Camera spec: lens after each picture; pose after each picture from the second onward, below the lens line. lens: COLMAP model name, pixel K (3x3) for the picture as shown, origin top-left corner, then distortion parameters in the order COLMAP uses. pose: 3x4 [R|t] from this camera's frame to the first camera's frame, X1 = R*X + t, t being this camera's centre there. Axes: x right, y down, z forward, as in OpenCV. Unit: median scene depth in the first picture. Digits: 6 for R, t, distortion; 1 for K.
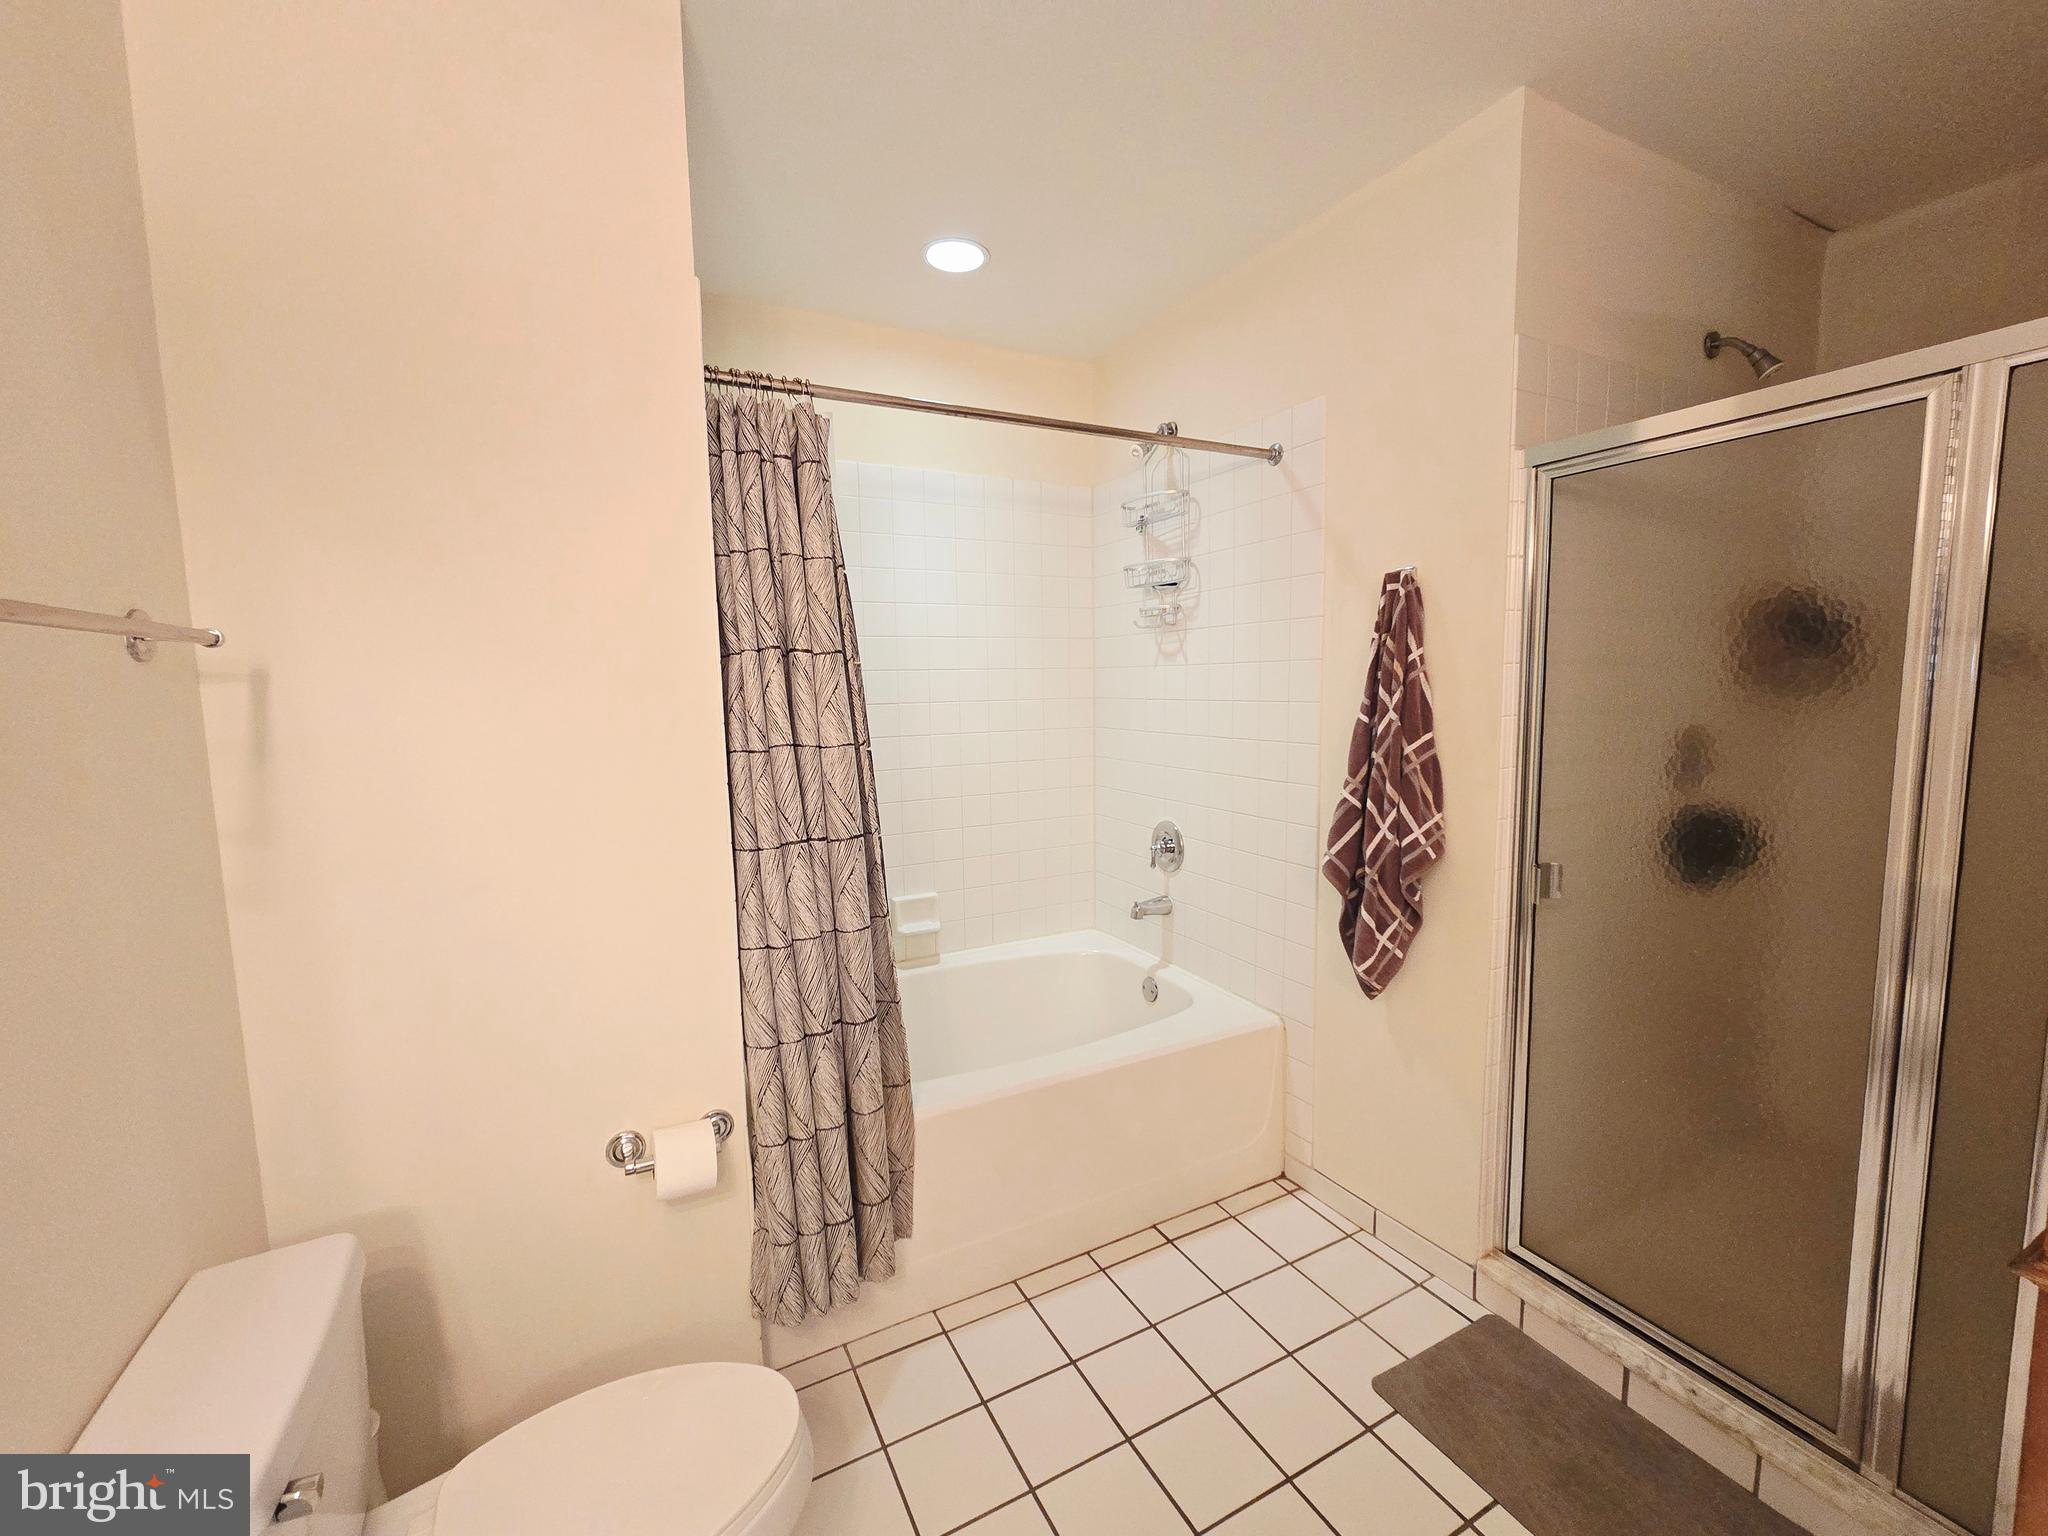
lens RADIAL K [[841.6, 0, 1032.4], [0, 841.6, 772.5], [0, 0, 1]] dist [-0.006766, 0.000263]
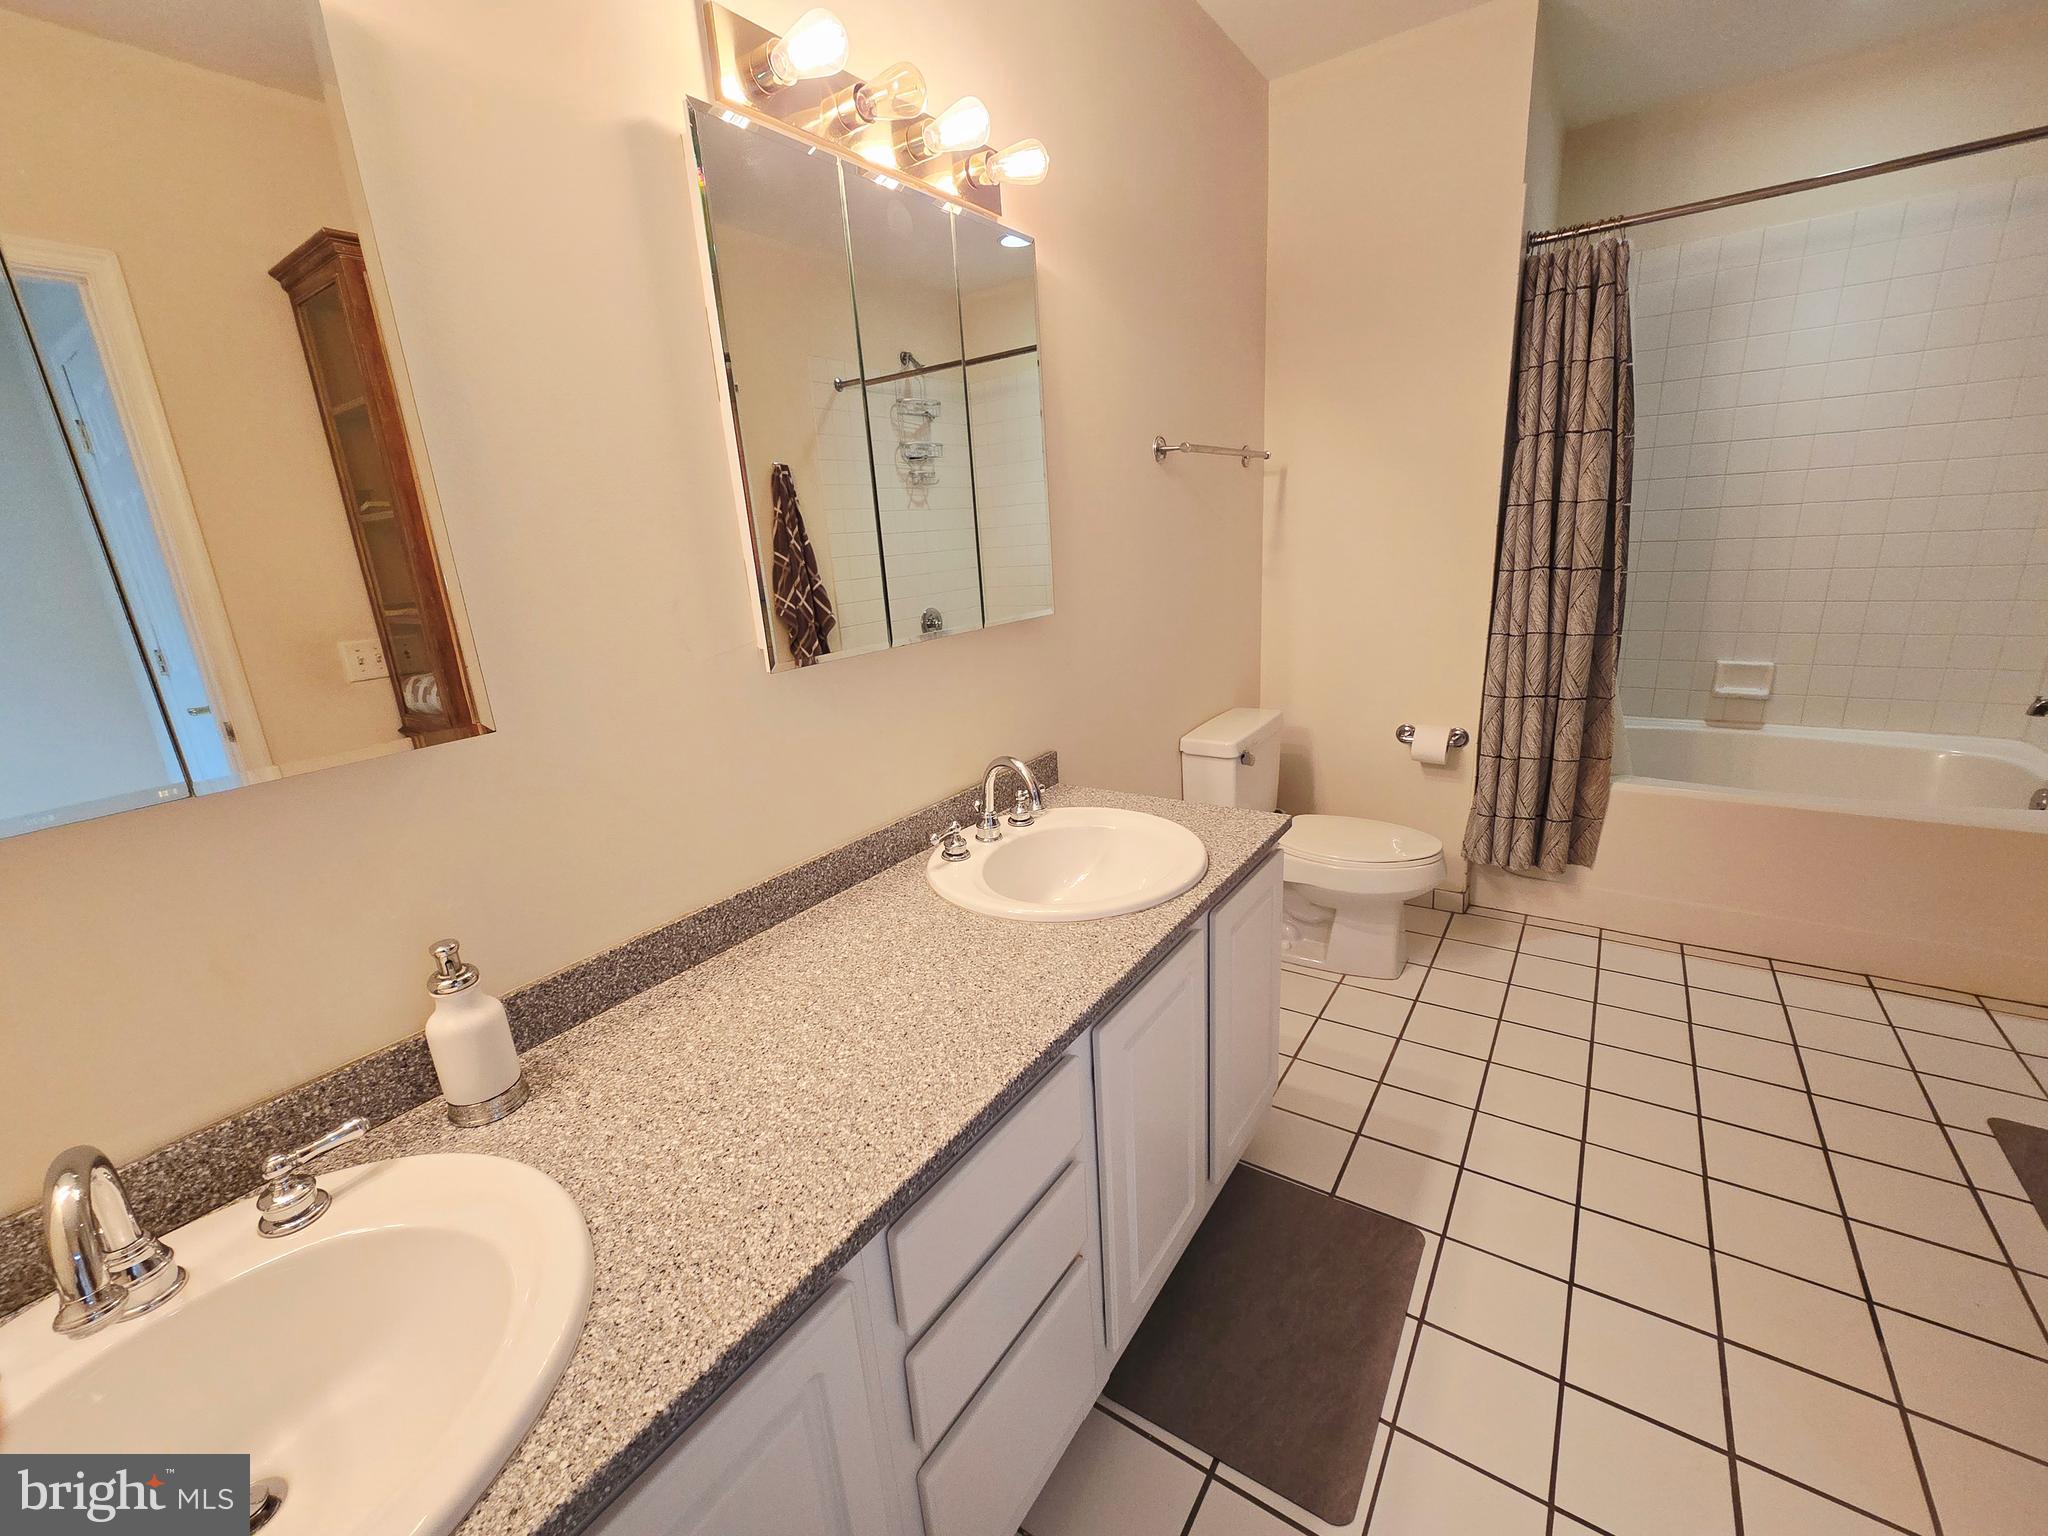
lens RADIAL K [[841.6, 0, 1032.4], [0, 841.6, 772.5], [0, 0, 1]] dist [-0.006766, 0.000263]
pose [[0.465192, 0.233827, -0.853769, 0.672584], [-0.044637, 0.969451, 0.241189, 0.117657], [0.884084, -0.074090, 0.461418, -0.533737]]
